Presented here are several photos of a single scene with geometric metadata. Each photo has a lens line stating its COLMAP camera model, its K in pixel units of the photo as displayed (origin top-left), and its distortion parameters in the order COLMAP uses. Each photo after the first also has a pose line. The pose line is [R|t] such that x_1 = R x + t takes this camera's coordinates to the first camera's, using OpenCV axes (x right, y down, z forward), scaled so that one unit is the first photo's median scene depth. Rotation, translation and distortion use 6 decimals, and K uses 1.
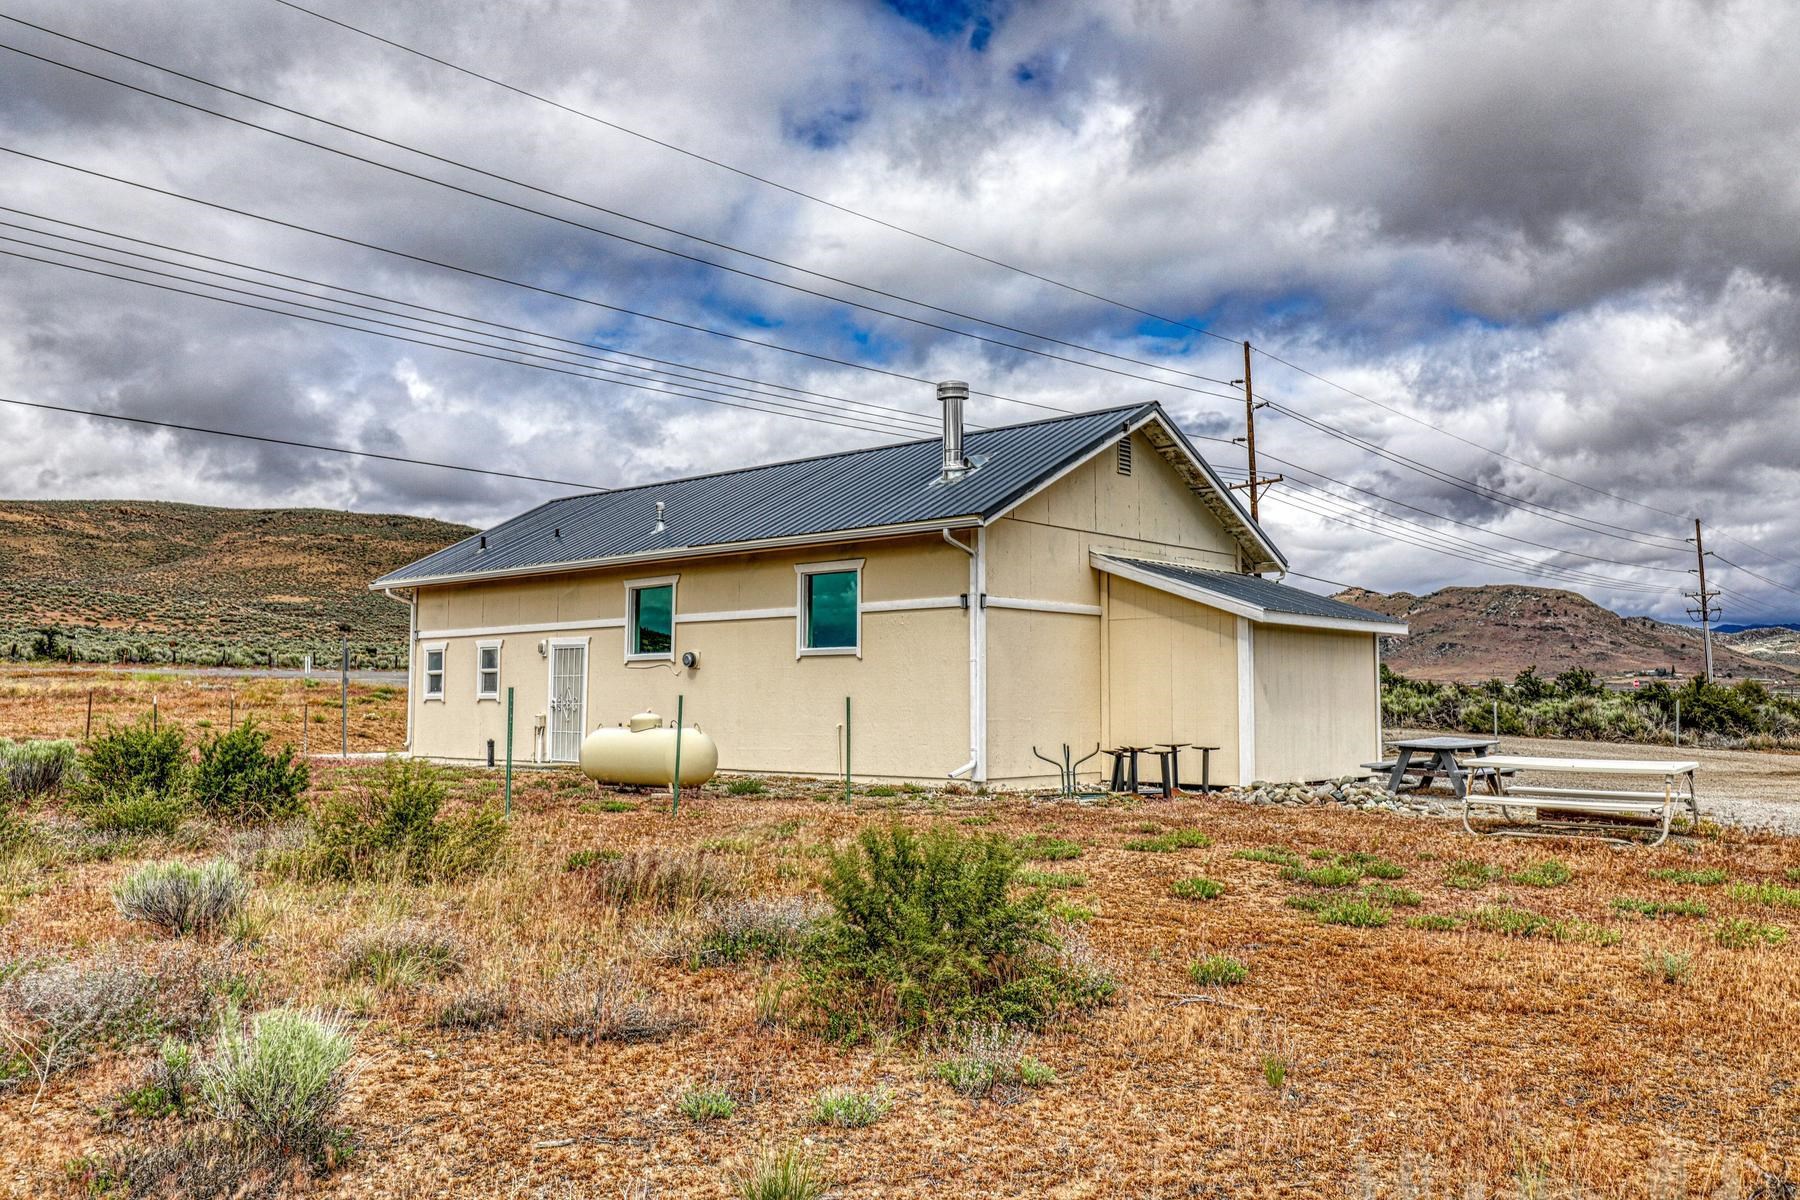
lens RADIAL K [[1473.4, 0, 900.0], [0, 1473.4, 600.0], [0, 0, 1]] dist [-0.002963, -0.001656]
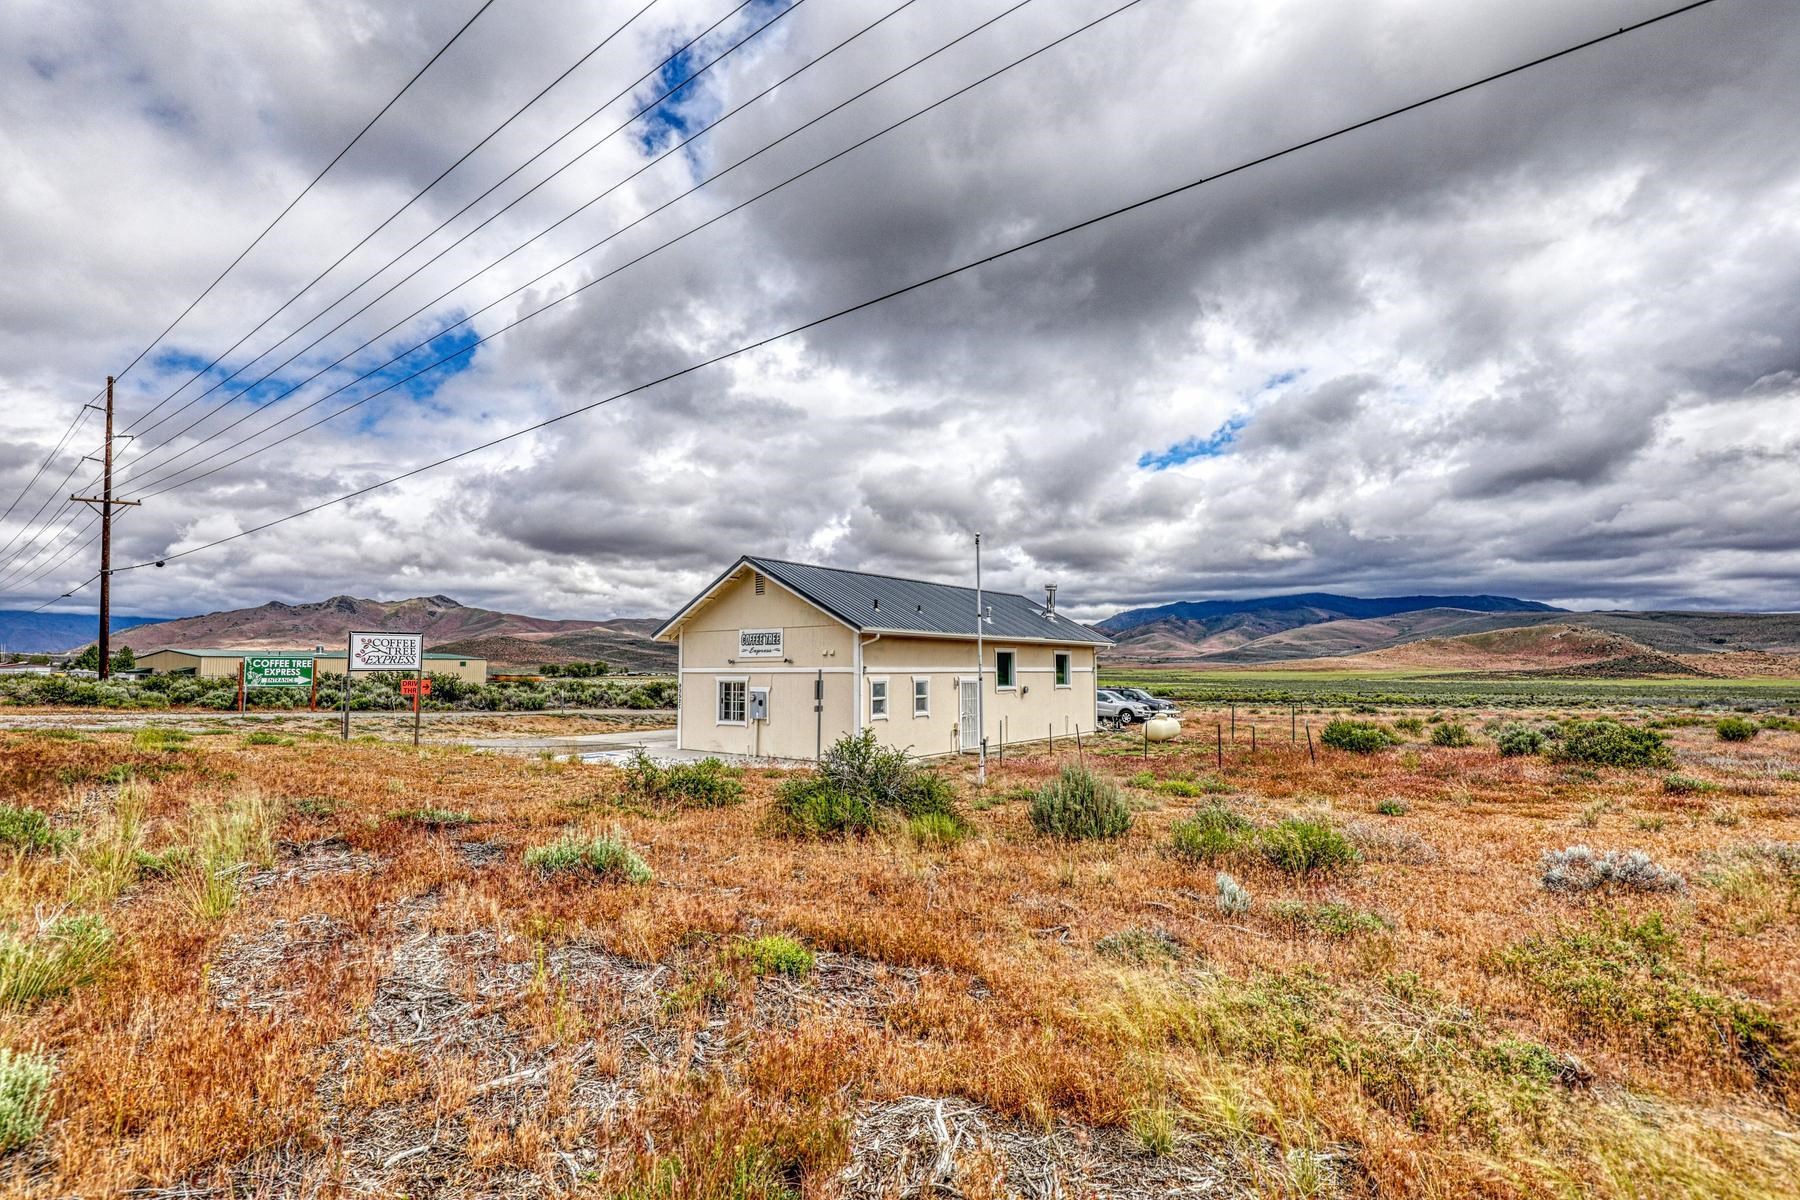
lens RADIAL K [[777.5, 0, 900.0], [0, 777.5, 600.0], [0, 0, 1]] dist [-0.000005, -0.000025]
pose [[-0.104611, 0.083551, 0.990997, -1.066847], [-0.070850, 0.993307, -0.091224, 0.024229], [-0.991986, -0.079755, -0.097991, 1.112219]]
